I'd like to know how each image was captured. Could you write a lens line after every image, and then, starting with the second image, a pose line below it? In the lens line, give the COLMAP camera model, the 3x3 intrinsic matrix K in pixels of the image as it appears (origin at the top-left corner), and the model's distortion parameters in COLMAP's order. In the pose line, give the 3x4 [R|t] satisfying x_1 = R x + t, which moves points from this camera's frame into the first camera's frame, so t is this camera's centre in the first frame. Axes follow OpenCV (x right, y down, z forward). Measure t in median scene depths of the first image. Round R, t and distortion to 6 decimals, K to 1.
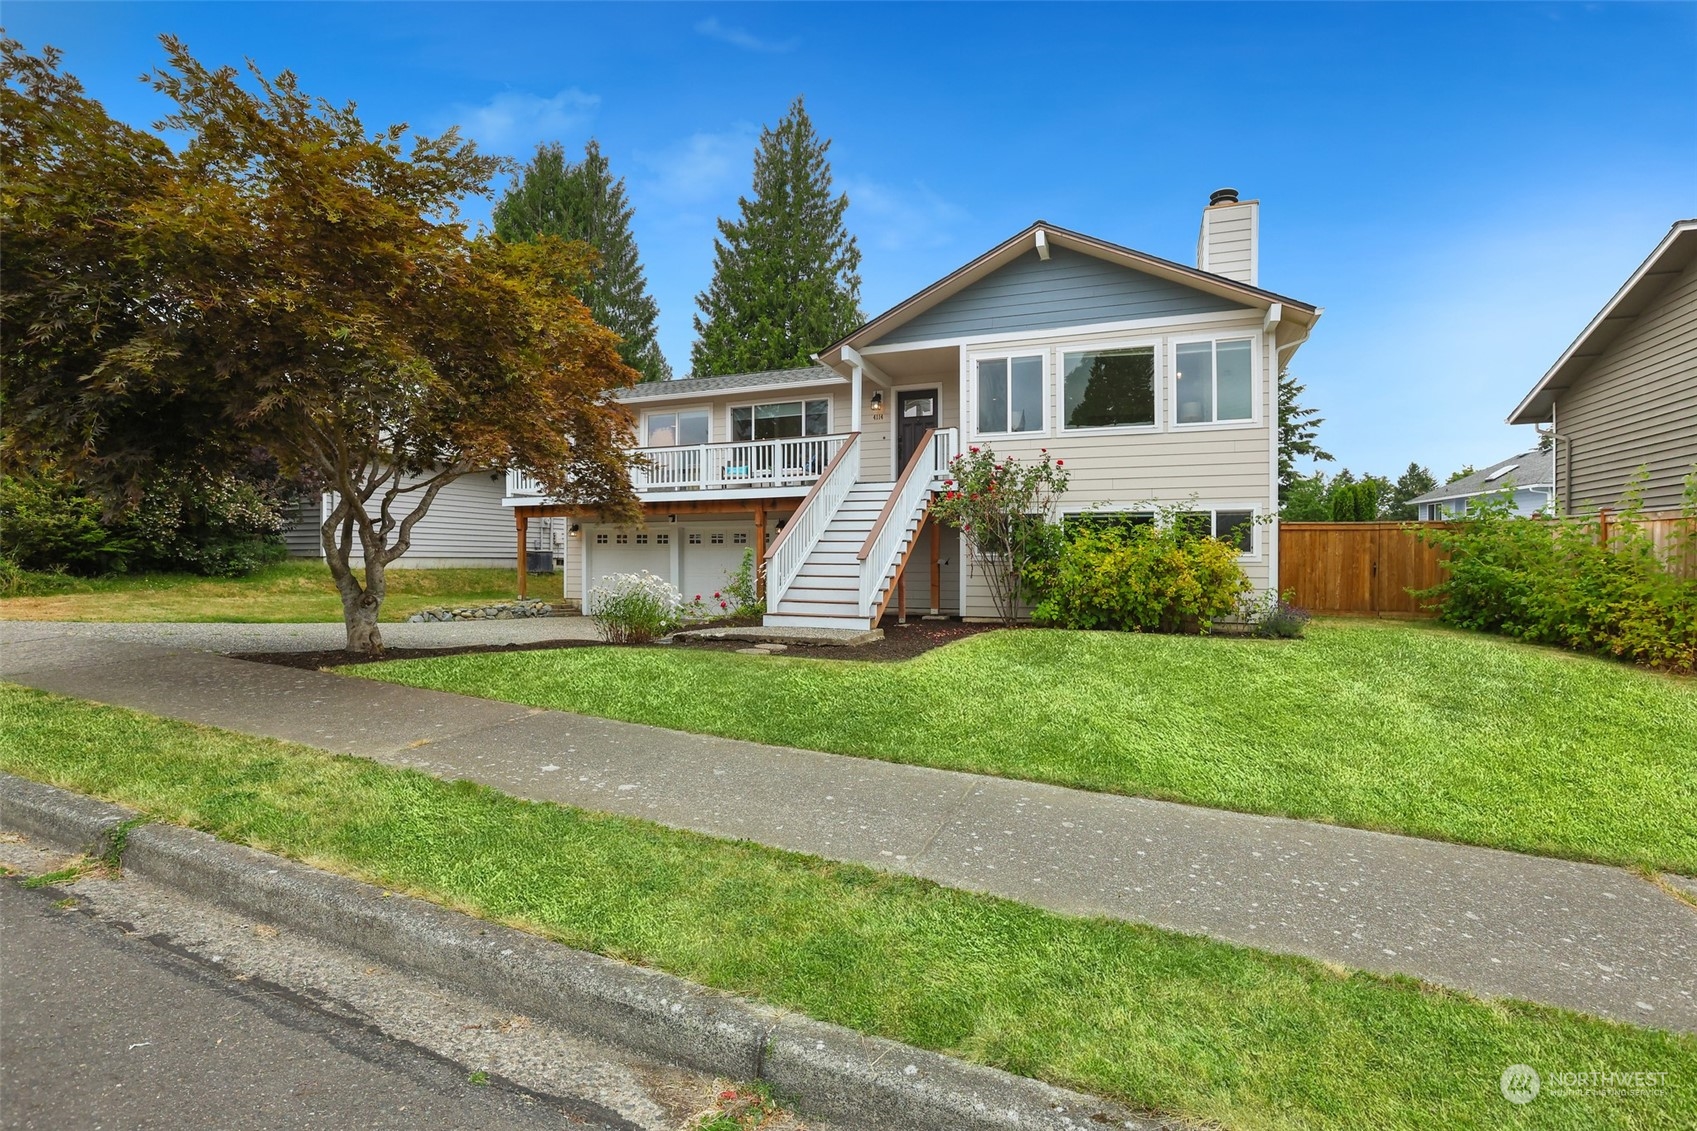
lens RADIAL K [[812.0, 0, 850.4], [0, 812.0, 510.2], [0, 0, 1]] dist [-0.045052, 0.012275]
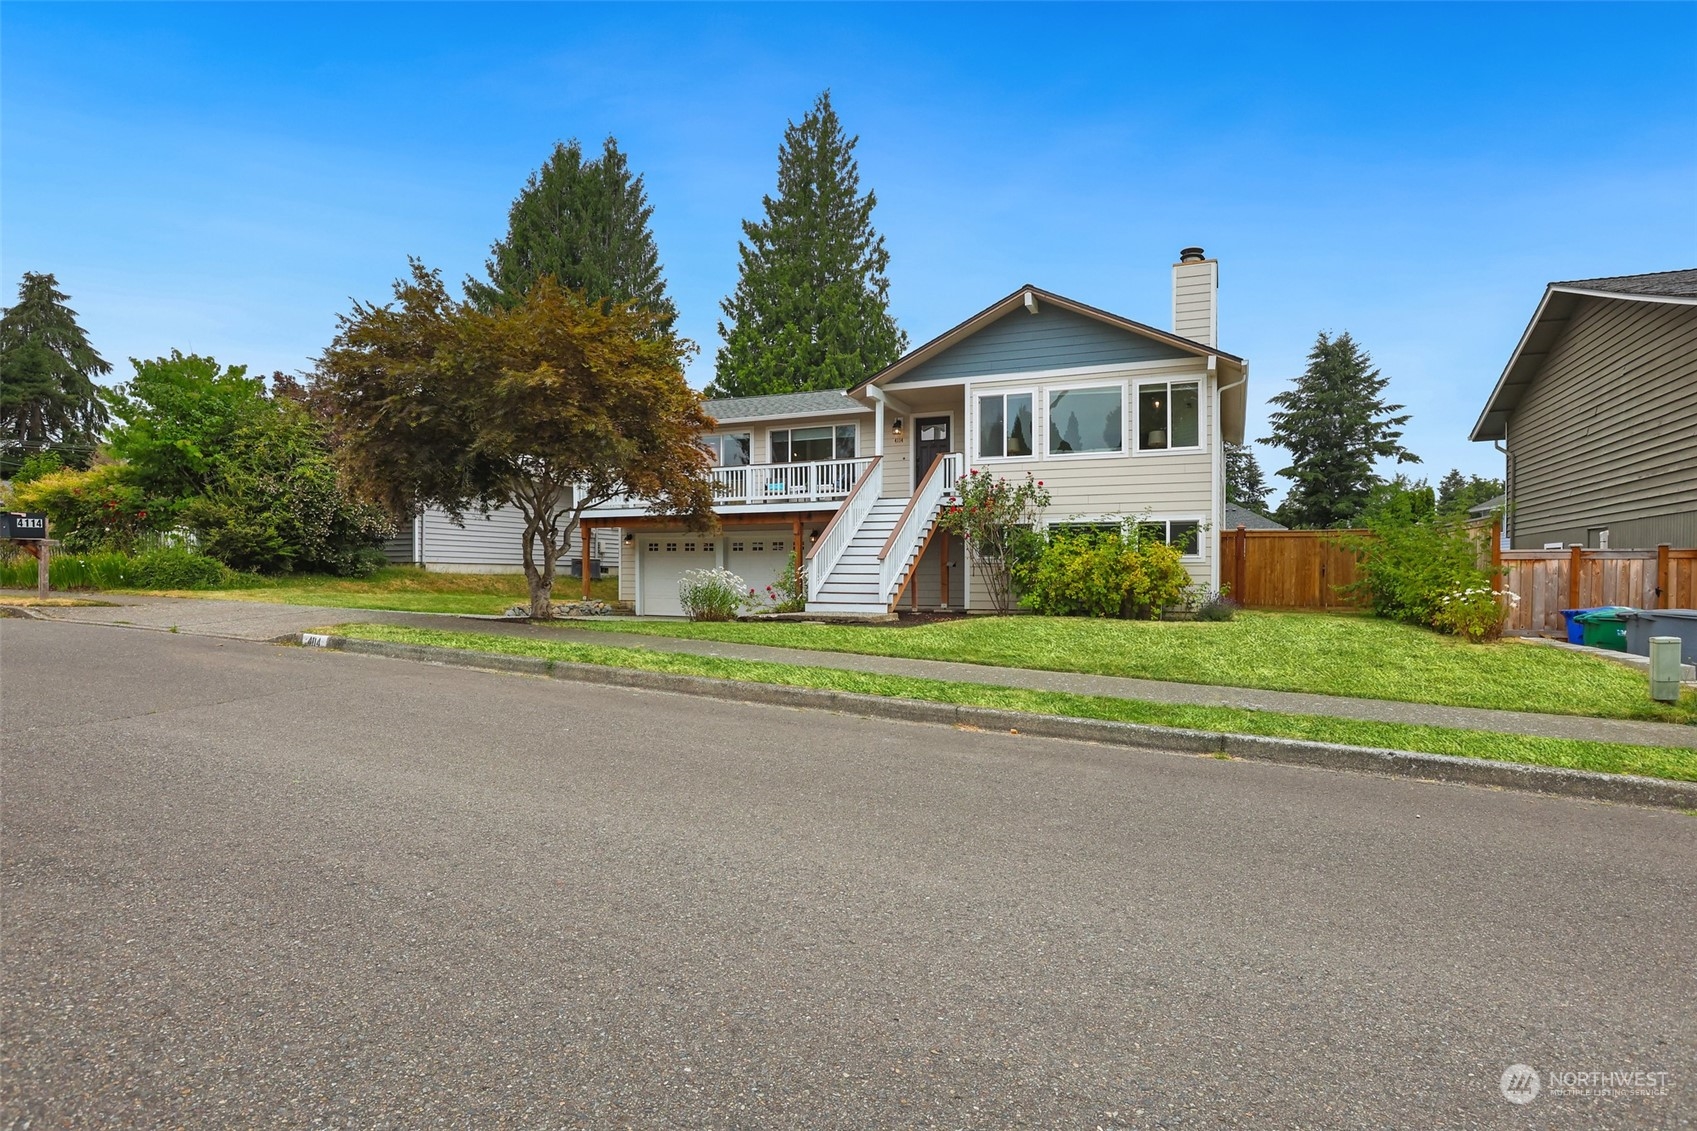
lens RADIAL K [[888.7, 0, 842.9], [0, 888.7, 563.3], [0, 0, 1]] dist [0.044995, 0.000018]
pose [[0.999101, -0.000246, -0.042394, 0.008921], [0.002308, 0.998816, 0.048593, -0.001943], [0.042332, -0.048647, 0.997919, -0.296641]]
